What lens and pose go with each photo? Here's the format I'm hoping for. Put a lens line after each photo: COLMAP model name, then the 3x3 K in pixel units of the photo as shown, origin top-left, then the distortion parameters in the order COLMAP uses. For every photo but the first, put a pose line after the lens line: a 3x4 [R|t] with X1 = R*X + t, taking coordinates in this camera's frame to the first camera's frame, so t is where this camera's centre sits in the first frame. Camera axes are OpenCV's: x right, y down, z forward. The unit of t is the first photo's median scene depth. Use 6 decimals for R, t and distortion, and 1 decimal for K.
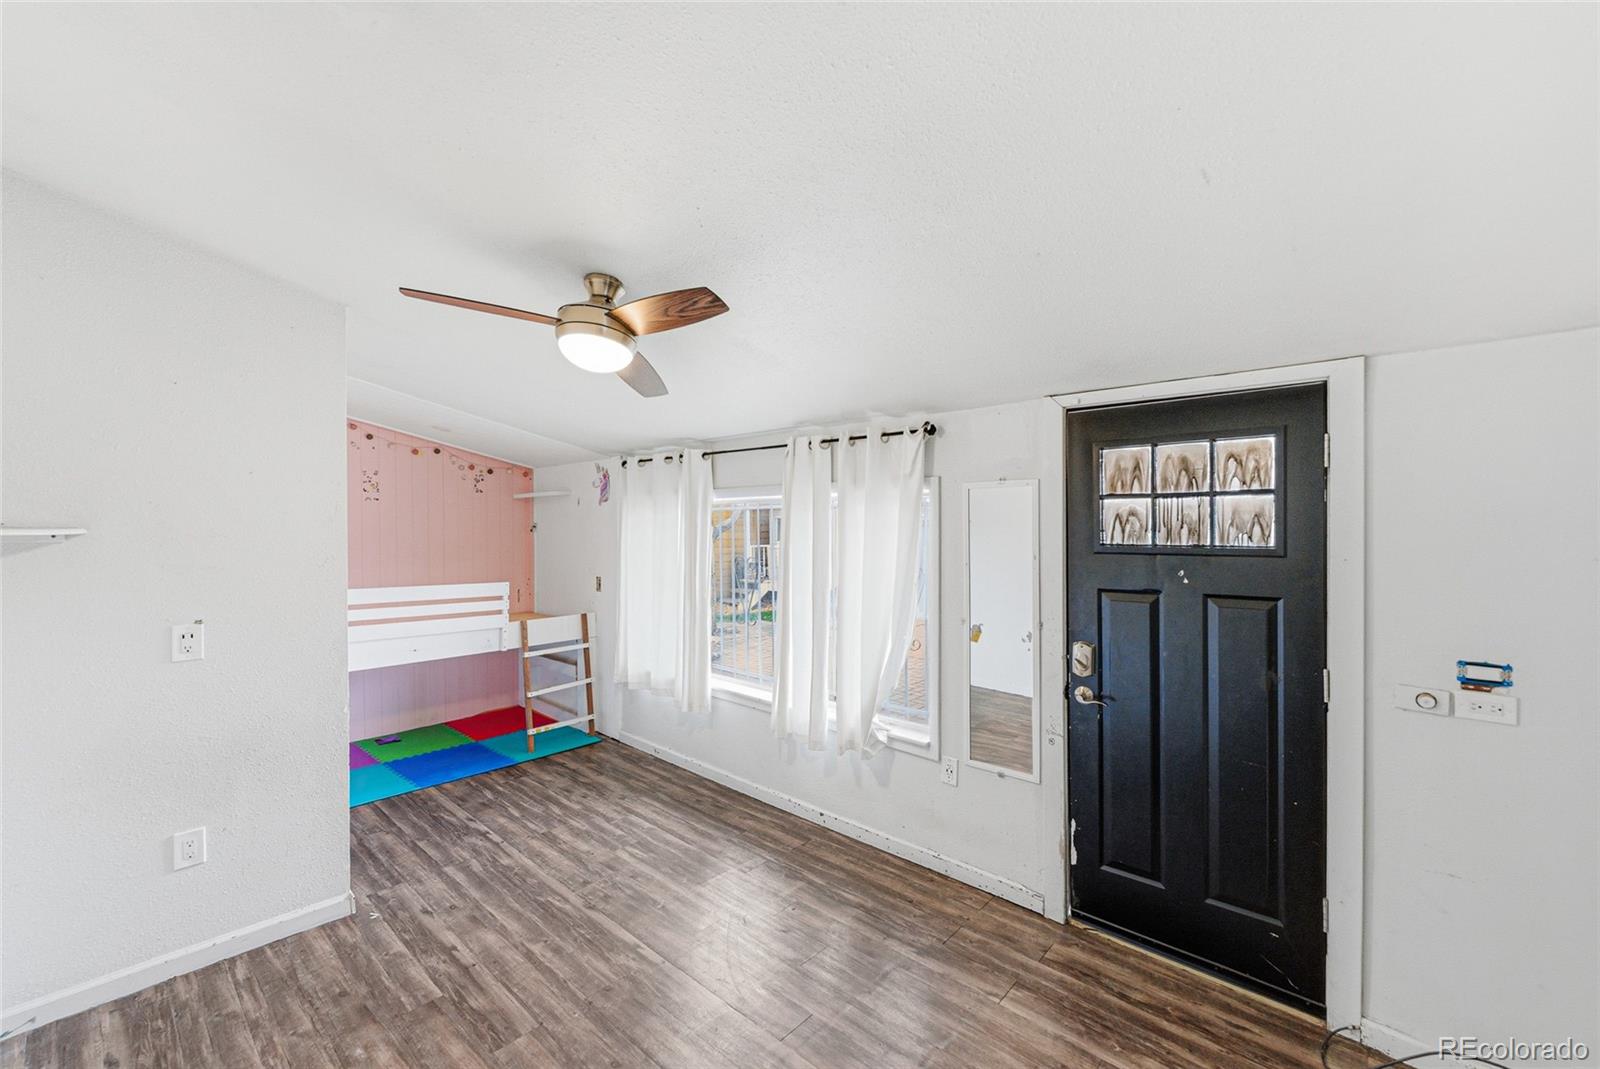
lens RADIAL K [[648.2, 0, 798.6], [0, 648.2, 540.4], [0, 0, 1]] dist [-0.004752, 0.001463]
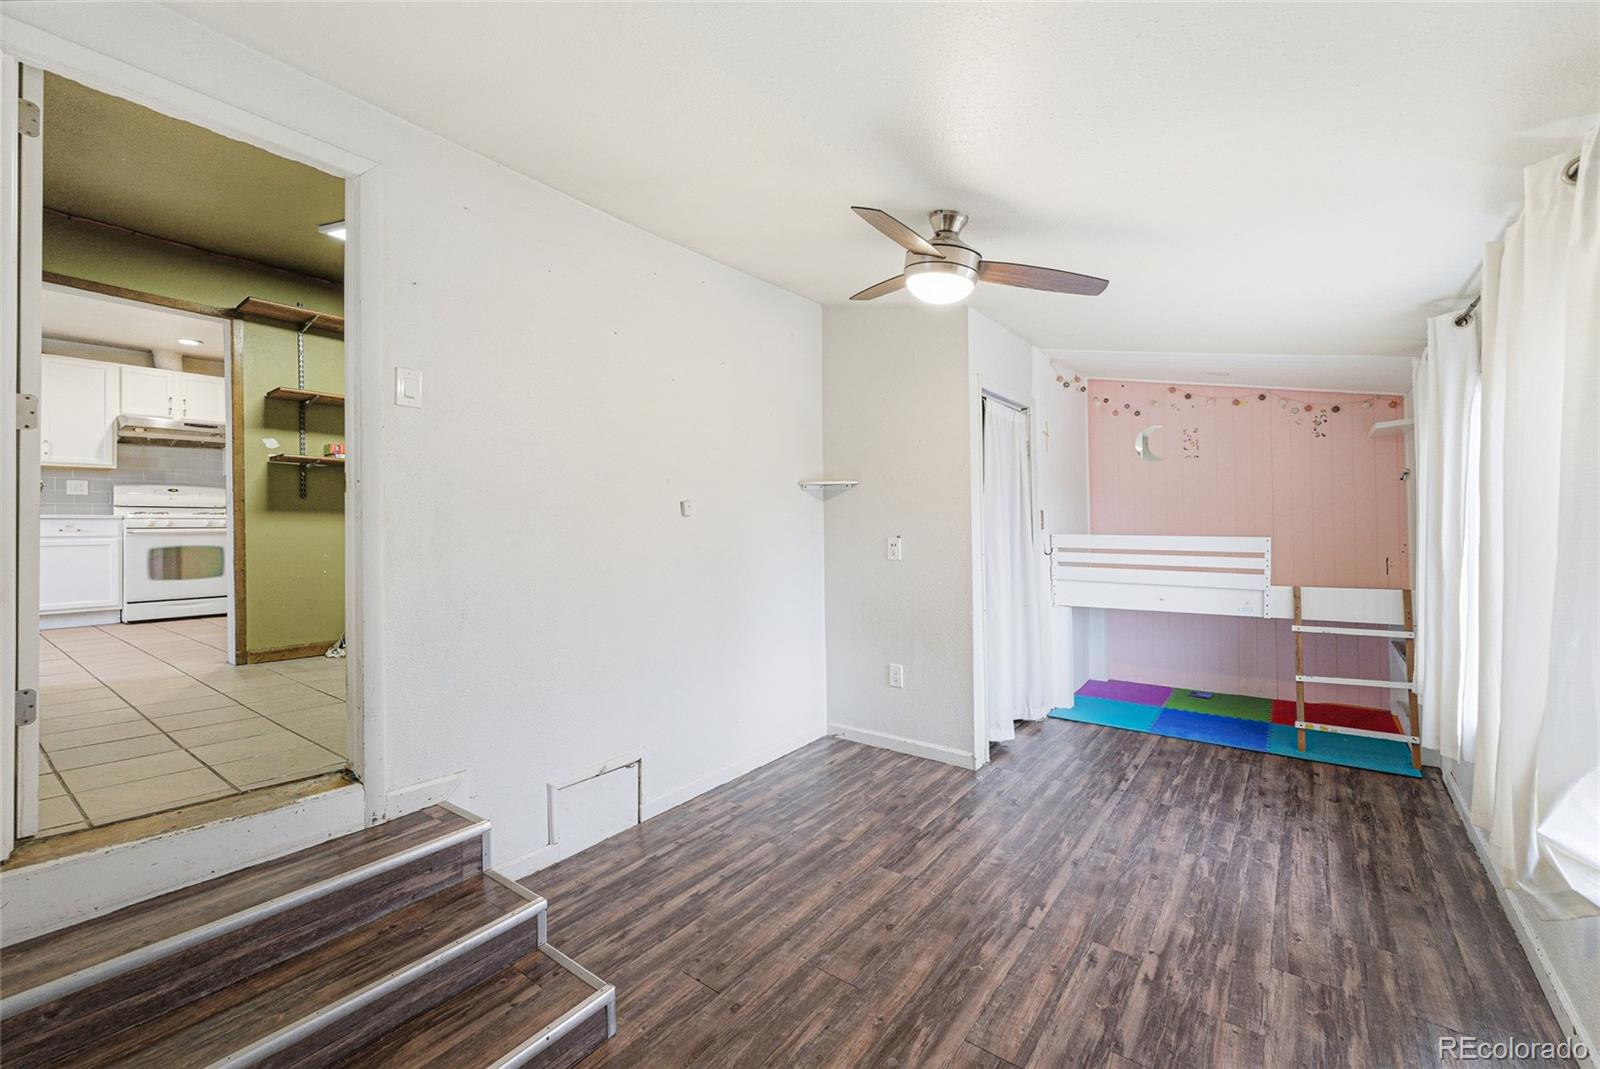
lens RADIAL K [[648.2, 0, 790.7], [0, 648.2, 523.9], [0, 0, 1]] dist [-0.004752, 0.001463]
pose [[0.084455, 0.002597, -0.996424, 0.388165], [-0.004458, 0.999988, 0.002228, 0.054722], [0.996417, 0.004254, 0.084466, 0.350269]]
